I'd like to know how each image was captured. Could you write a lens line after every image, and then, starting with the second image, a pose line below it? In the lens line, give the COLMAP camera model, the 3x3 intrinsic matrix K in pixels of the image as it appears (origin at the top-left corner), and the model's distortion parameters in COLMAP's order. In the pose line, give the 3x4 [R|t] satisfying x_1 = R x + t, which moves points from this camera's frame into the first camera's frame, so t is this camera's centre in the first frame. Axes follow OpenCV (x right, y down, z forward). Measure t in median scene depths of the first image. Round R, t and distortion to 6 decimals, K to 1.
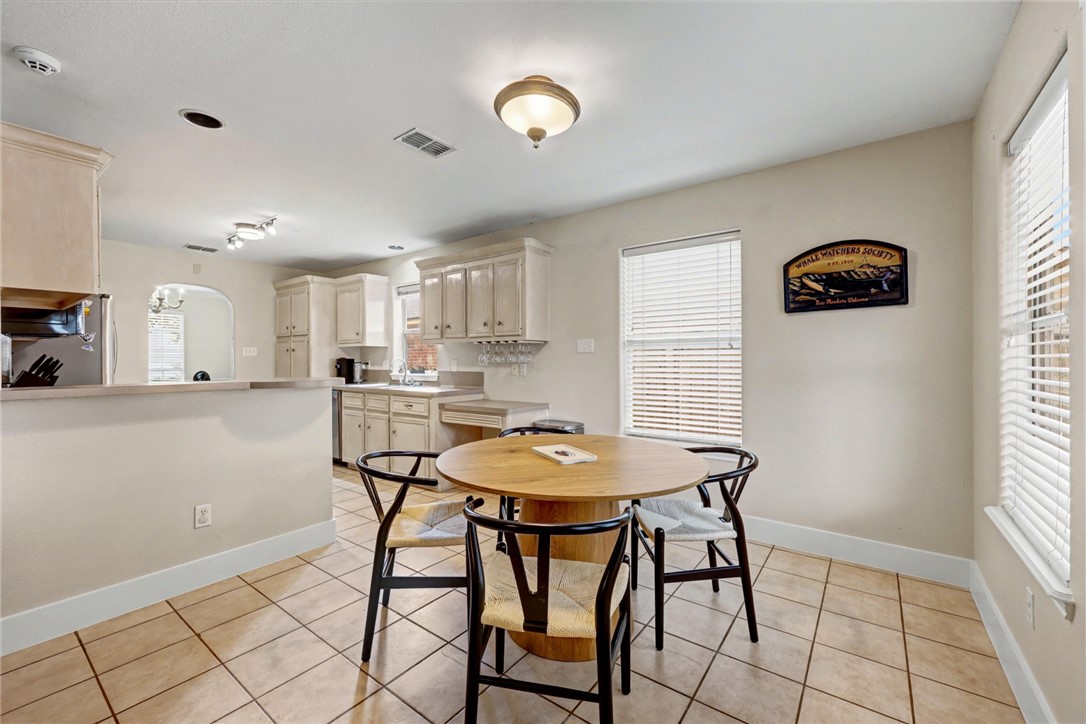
lens RADIAL K [[440.9, 0, 531.5], [0, 440.9, 359.0], [0, 0, 1]] dist [0.006544, 0.000218]
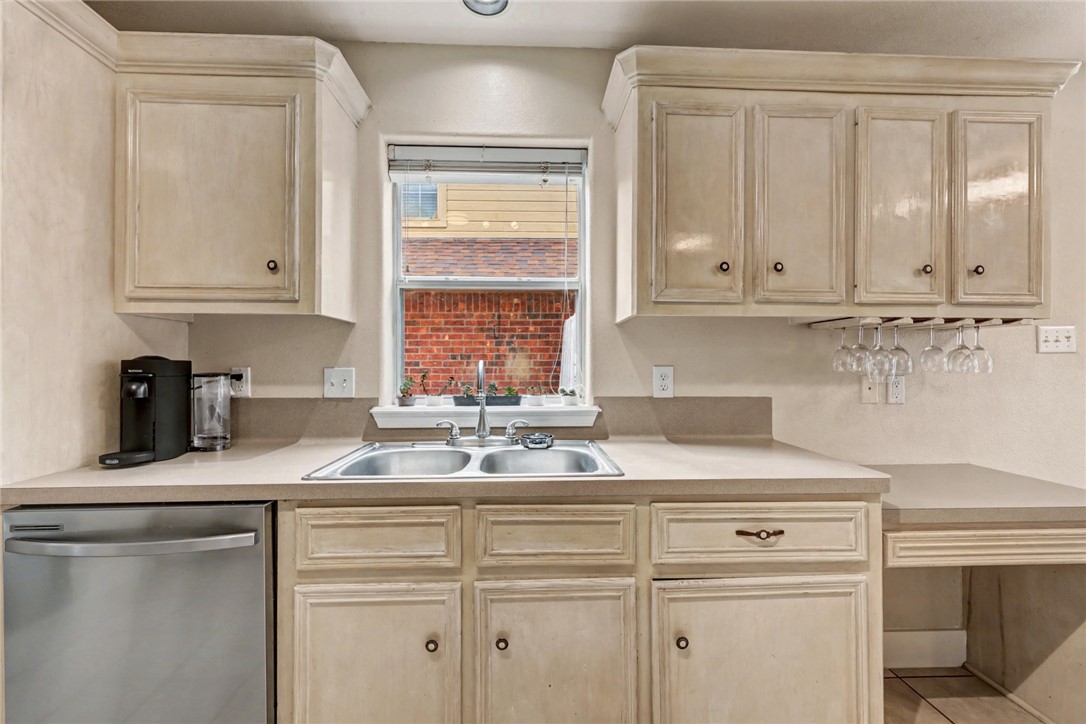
lens RADIAL K [[453.7, 0, 546.3], [0, 453.7, 365.2], [0, 0, 1]] dist [-0.010885, -0.000020]
pose [[0.766372, 0.002322, 0.642393, -0.782009], [-0.004202, 0.999990, 0.001398, 0.001828], [-0.642384, -0.003771, 0.766374, 1.217030]]
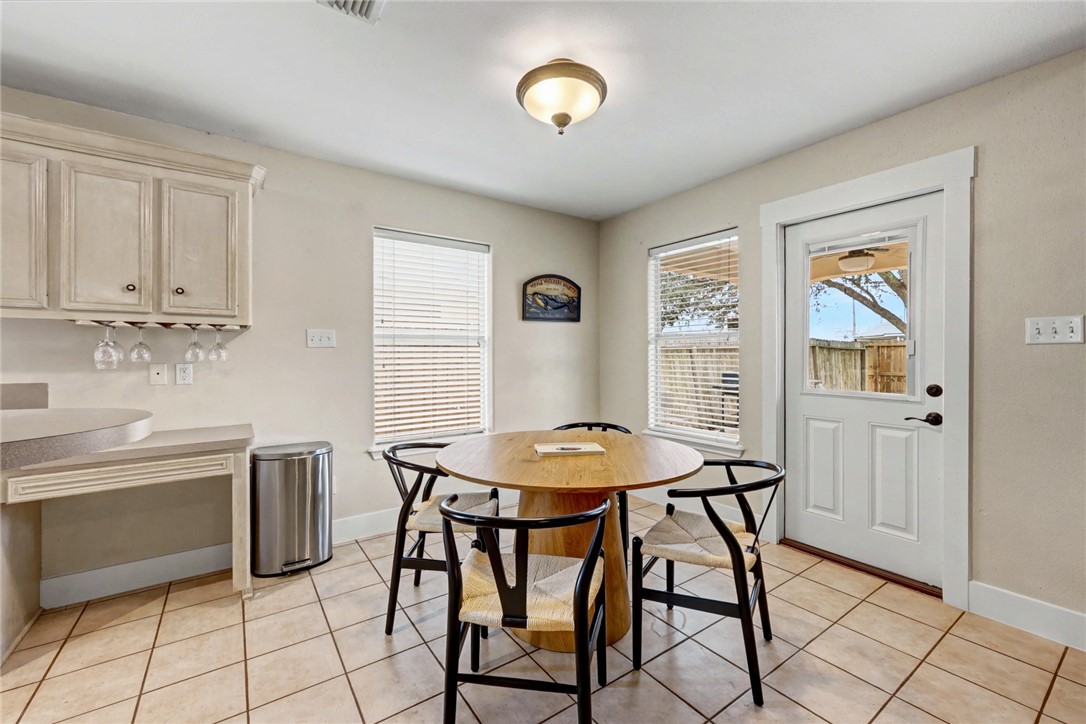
lens RADIAL K [[440.9, 0, 539.1], [0, 440.9, 355.0], [0, 0, 1]] dist [0.006544, 0.000218]
pose [[0.316890, 0.001485, 0.948461, -0.591338], [-0.001237, 0.999999, -0.001152, -0.000673], [-0.948461, -0.000808, 0.316892, 0.507743]]
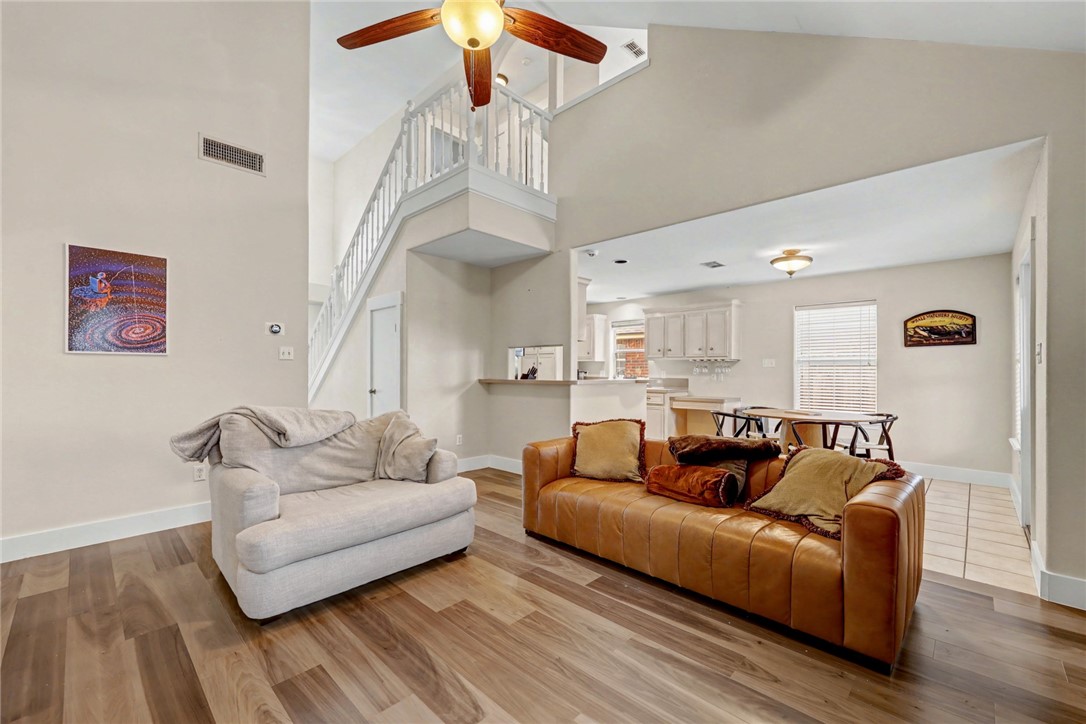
lens RADIAL K [[440.9, 0, 540.2], [0, 440.9, 368.9], [0, 0, 1]] dist [0.006544, 0.000218]
pose [[0.992787, 0.007883, -0.119630, -0.664985], [-0.008194, 0.999964, -0.002104, 0.003735], [0.119609, 0.003069, 0.992816, -0.946699]]
